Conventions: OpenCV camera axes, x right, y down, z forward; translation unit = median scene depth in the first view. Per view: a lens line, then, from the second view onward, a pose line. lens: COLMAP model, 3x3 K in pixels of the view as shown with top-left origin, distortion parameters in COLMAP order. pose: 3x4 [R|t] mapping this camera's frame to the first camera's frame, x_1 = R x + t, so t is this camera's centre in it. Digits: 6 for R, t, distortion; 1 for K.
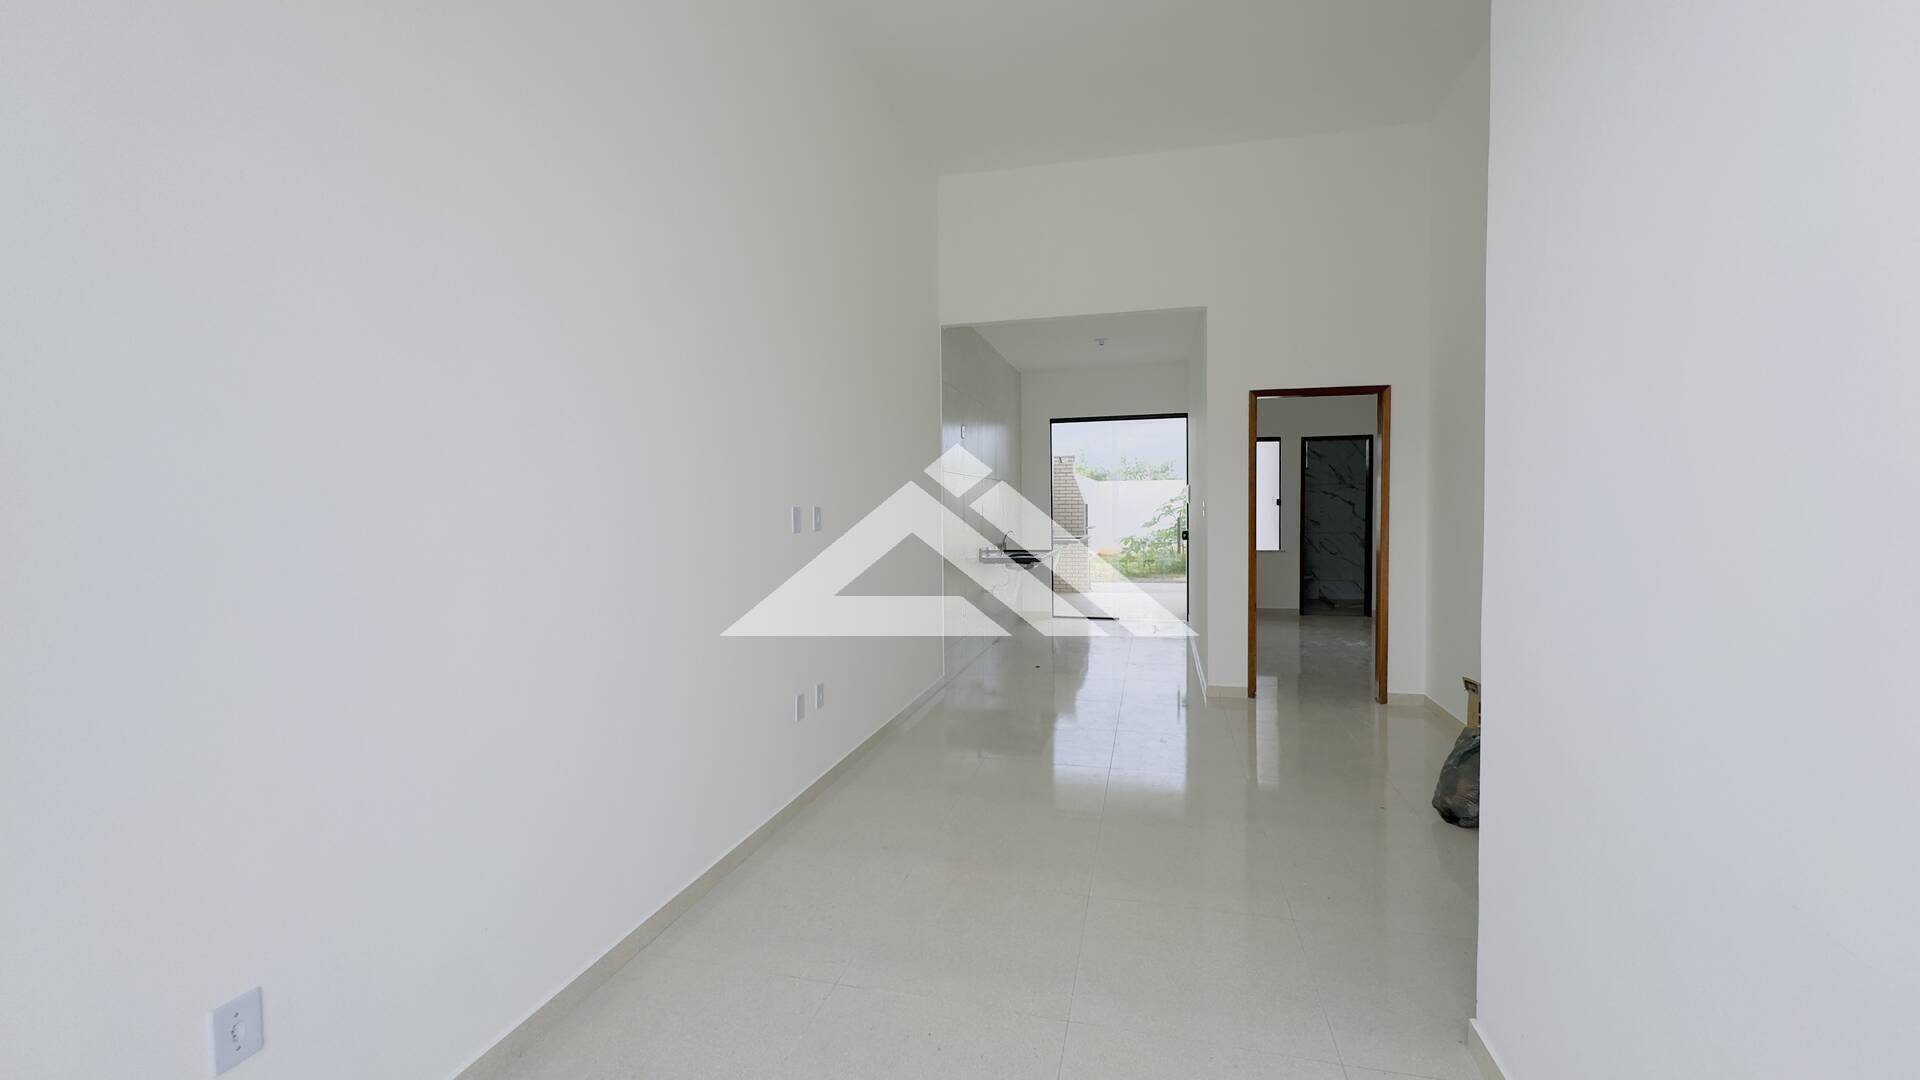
lens RADIAL K [[765.5, 0, 957.2], [0, 765.5, 547.2], [0, 0, 1]] dist [-0.001147, 0.000027]
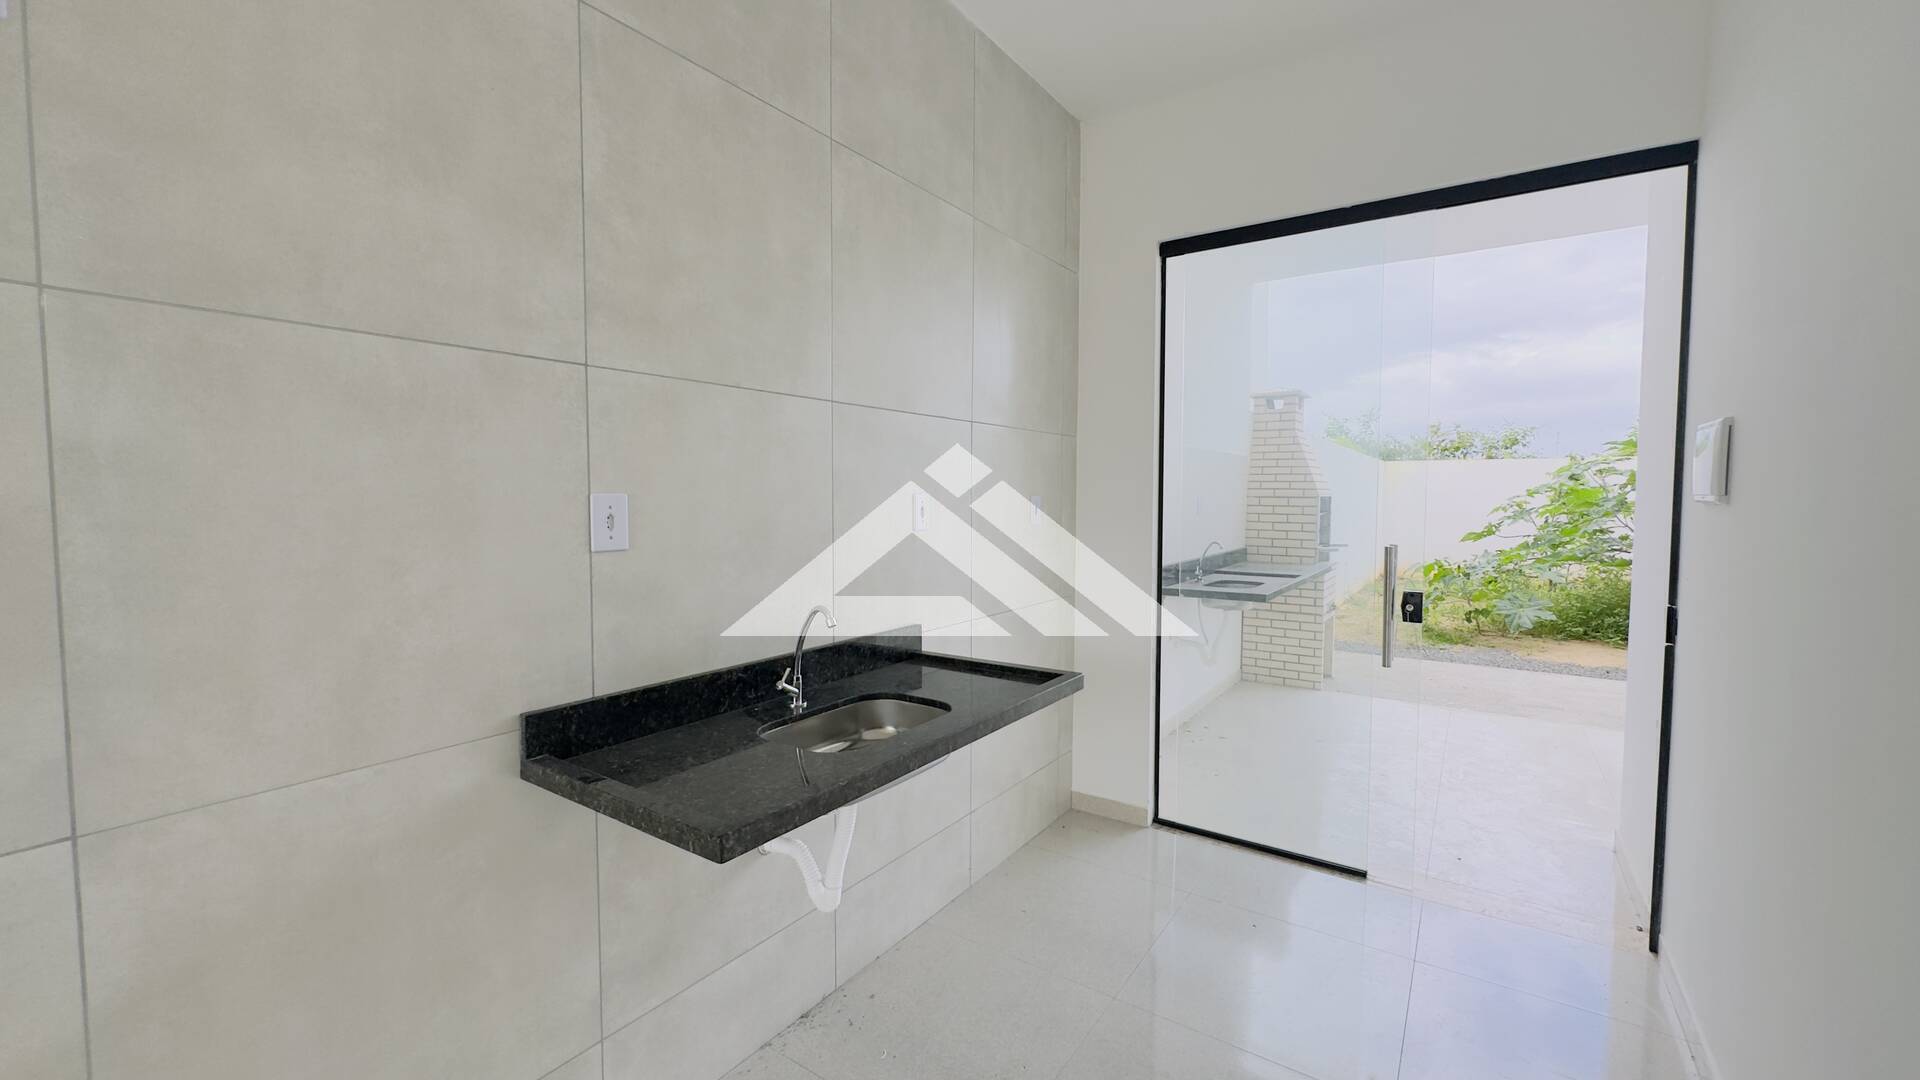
lens RADIAL K [[765.5, 0, 957.8], [0, 765.5, 536.7], [0, 0, 1]] dist [-0.001147, 0.000027]
pose [[0.940506, 0.034642, -0.338007, 0.132402], [-0.033685, 0.999395, 0.008700, -0.032761], [0.338104, 0.003203, 0.941103, 0.553822]]
